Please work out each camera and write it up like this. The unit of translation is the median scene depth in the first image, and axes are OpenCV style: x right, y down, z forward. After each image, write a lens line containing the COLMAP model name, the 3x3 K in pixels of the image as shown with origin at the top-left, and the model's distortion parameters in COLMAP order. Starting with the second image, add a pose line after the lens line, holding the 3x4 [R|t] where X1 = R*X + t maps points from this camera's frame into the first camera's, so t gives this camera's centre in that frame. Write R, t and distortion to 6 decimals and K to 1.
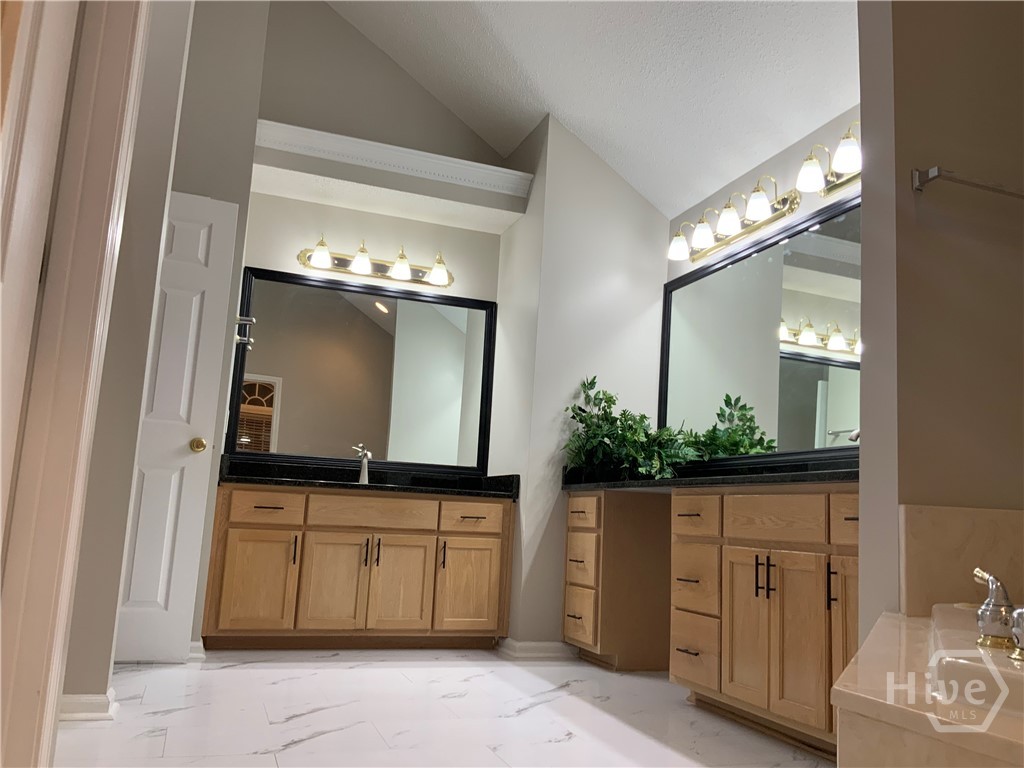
lens RADIAL K [[839.4, 0, 512.9], [0, 839.4, 386.8], [0, 0, 1]] dist [0.045390, -0.081688]
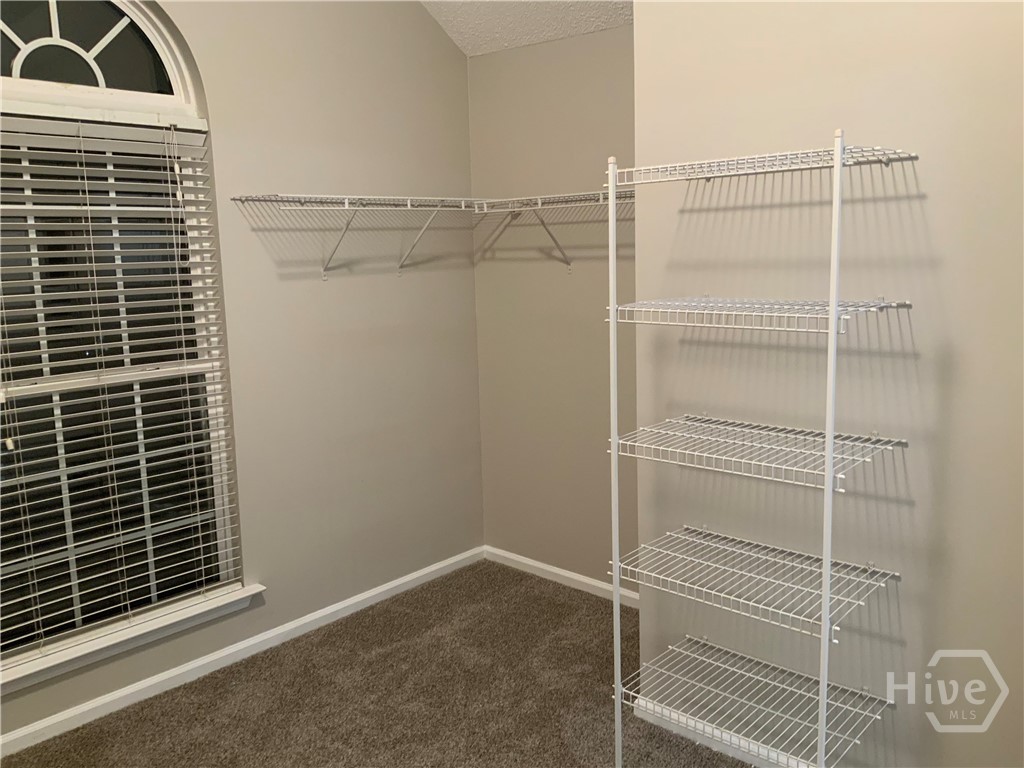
lens RADIAL K [[839.4, 0, 516.8], [0, 839.4, 391.2], [0, 0, 1]] dist [0.045390, -0.081688]
pose [[0.874572, -0.166538, 0.455399, -0.314505], [0.011612, 0.946094, 0.323684, 0.029088], [-0.484756, -0.277797, 0.829361, 0.729007]]
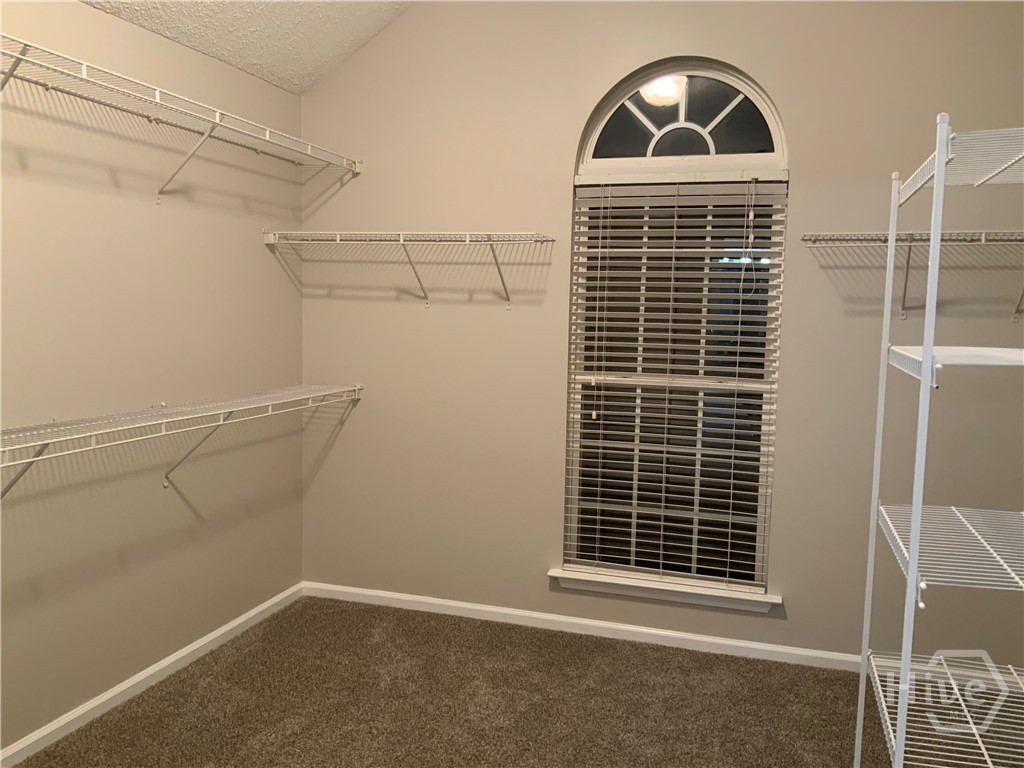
lens RADIAL K [[839.4, 0, 515.4], [0, 839.4, 392.6], [0, 0, 1]] dist [0.045390, -0.081688]
pose [[0.791143, 0.018545, -0.611350, -0.167566], [0.123828, 0.973985, 0.189790, 0.040313], [0.598965, -0.225853, 0.768265, 0.715515]]
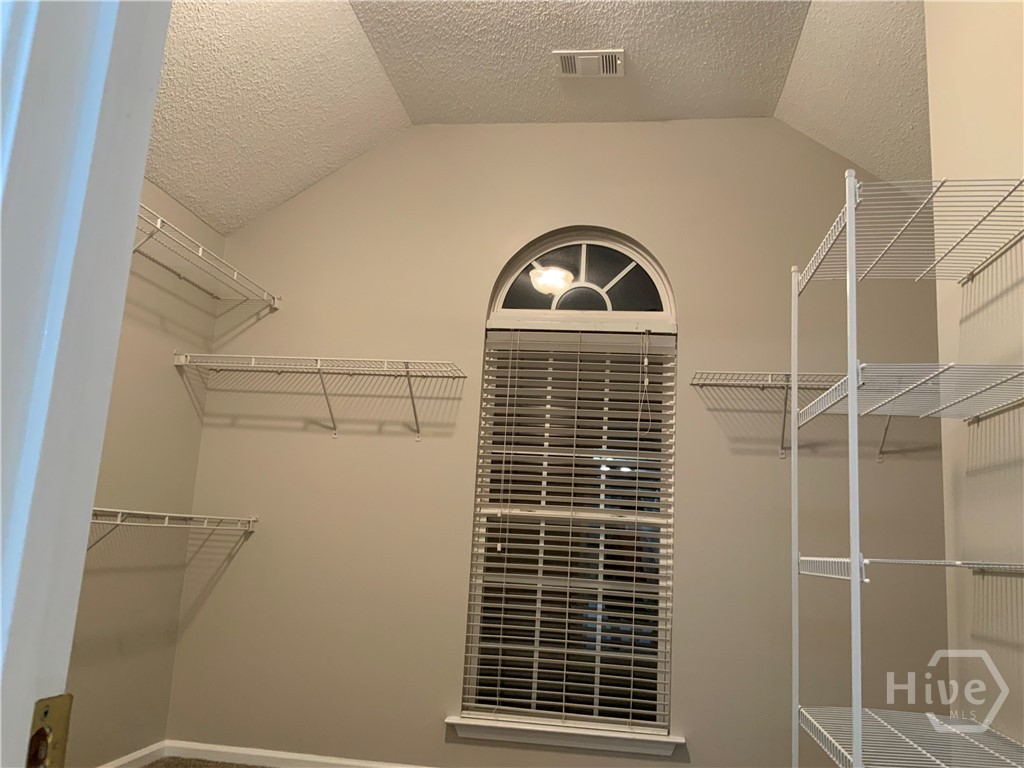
lens RADIAL K [[839.4, 0, 521.8], [0, 839.4, 387.0], [0, 0, 1]] dist [0.045390, -0.081688]
pose [[0.885135, -0.094620, -0.455612, -0.178351], [0.075978, 0.995356, -0.059106, 0.070192], [0.459089, 0.017700, 0.888214, 0.695071]]
